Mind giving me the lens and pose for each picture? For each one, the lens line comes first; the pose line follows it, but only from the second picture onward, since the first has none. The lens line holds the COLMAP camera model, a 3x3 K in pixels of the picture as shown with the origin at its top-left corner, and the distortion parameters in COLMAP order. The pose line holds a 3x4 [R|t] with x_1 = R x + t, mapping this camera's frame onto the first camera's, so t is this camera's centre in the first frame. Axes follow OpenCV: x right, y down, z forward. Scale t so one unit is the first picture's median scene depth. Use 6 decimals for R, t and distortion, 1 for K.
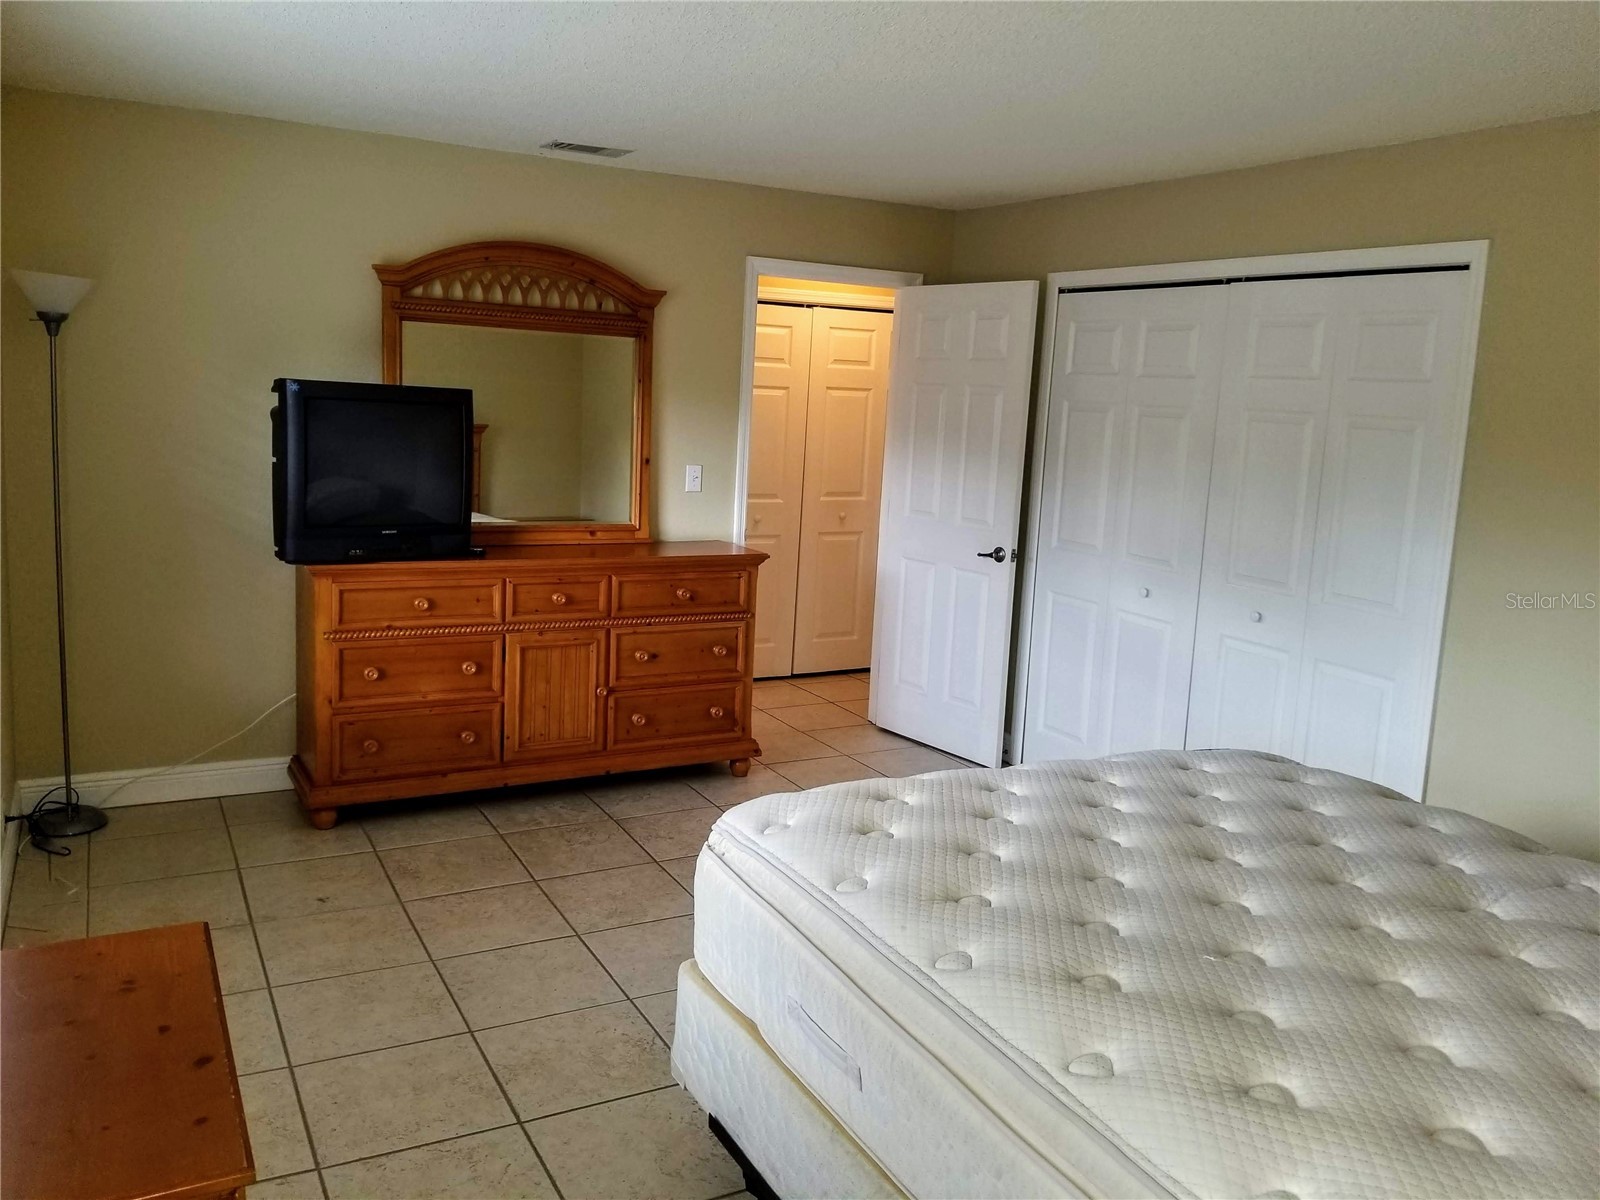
lens RADIAL K [[1260.7, 0, 776.0], [0, 1260.7, 572.3], [0, 0, 1]] dist [0.114160, -0.187828]
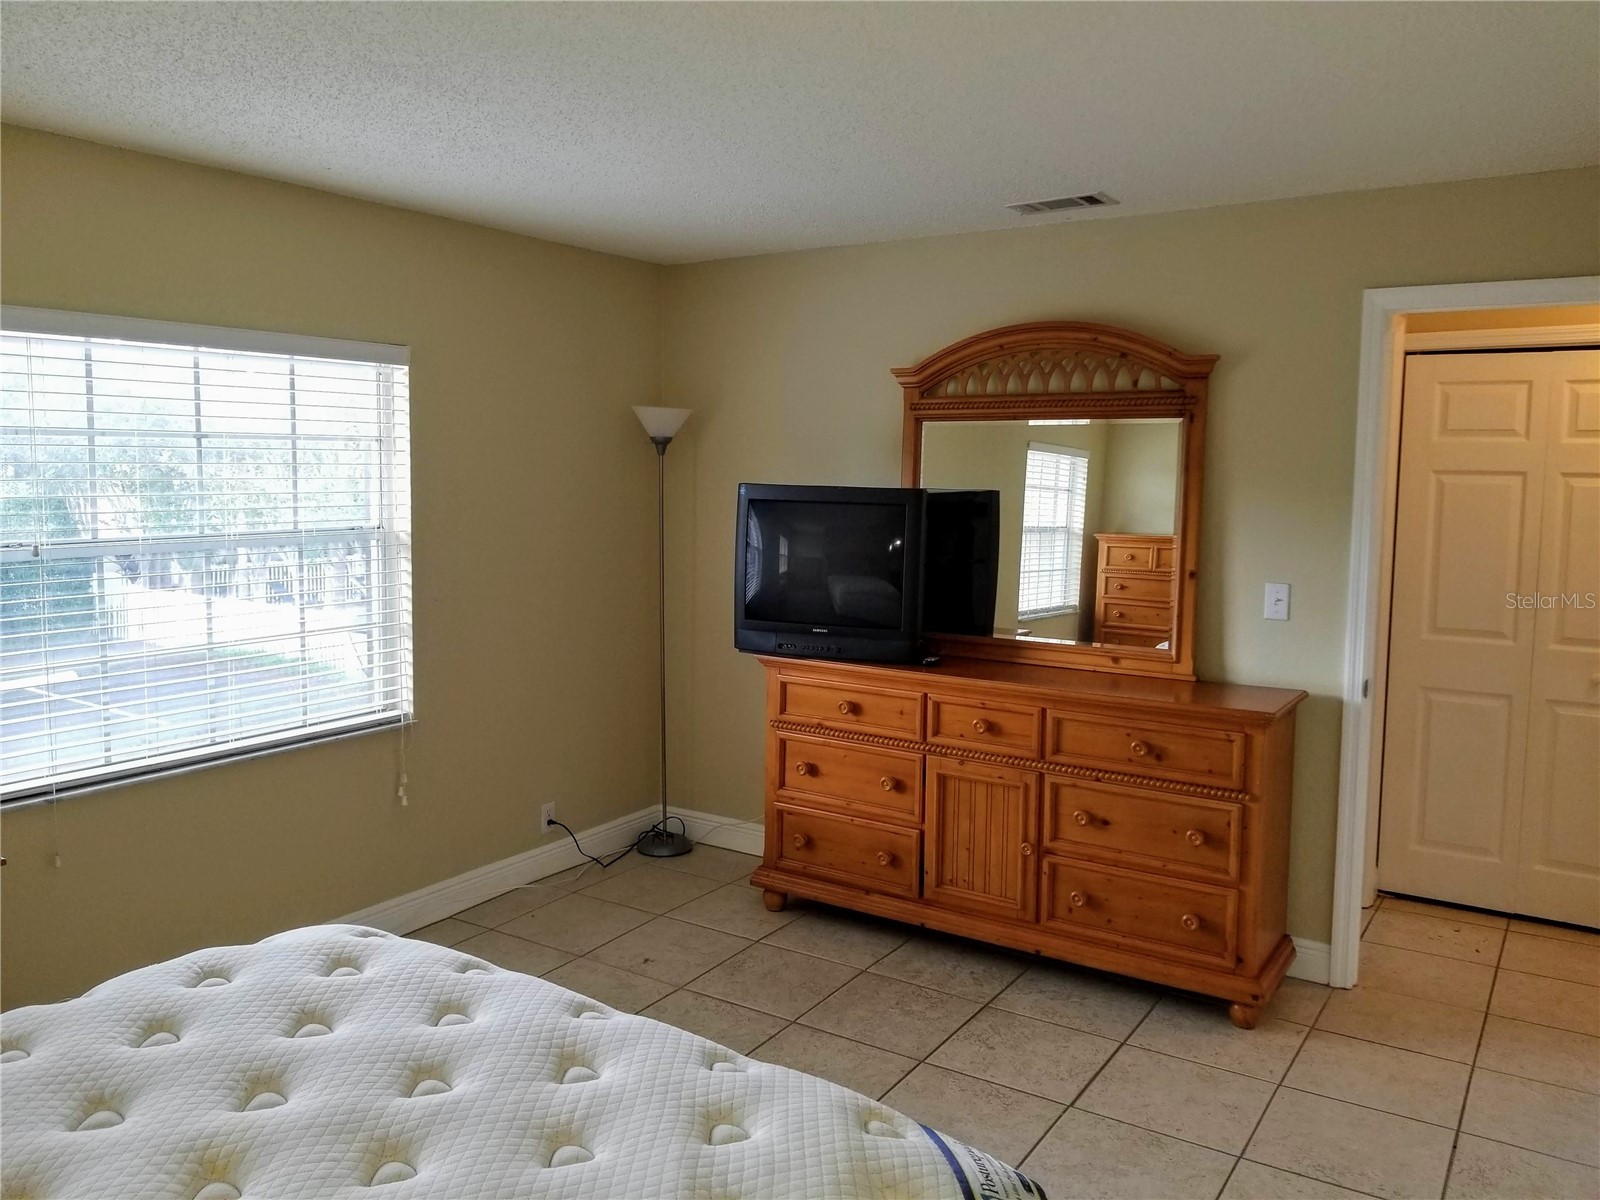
lens RADIAL K [[1260.7, 0, 776.0], [0, 1260.7, 572.3], [0, 0, 1]] dist [0.114160, -0.187828]
pose [[0.458783, 0.034353, -0.887884, 0.519141], [-0.116059, 0.993009, -0.021549, -0.047458], [0.880936, 0.112933, 0.459562, 0.460353]]
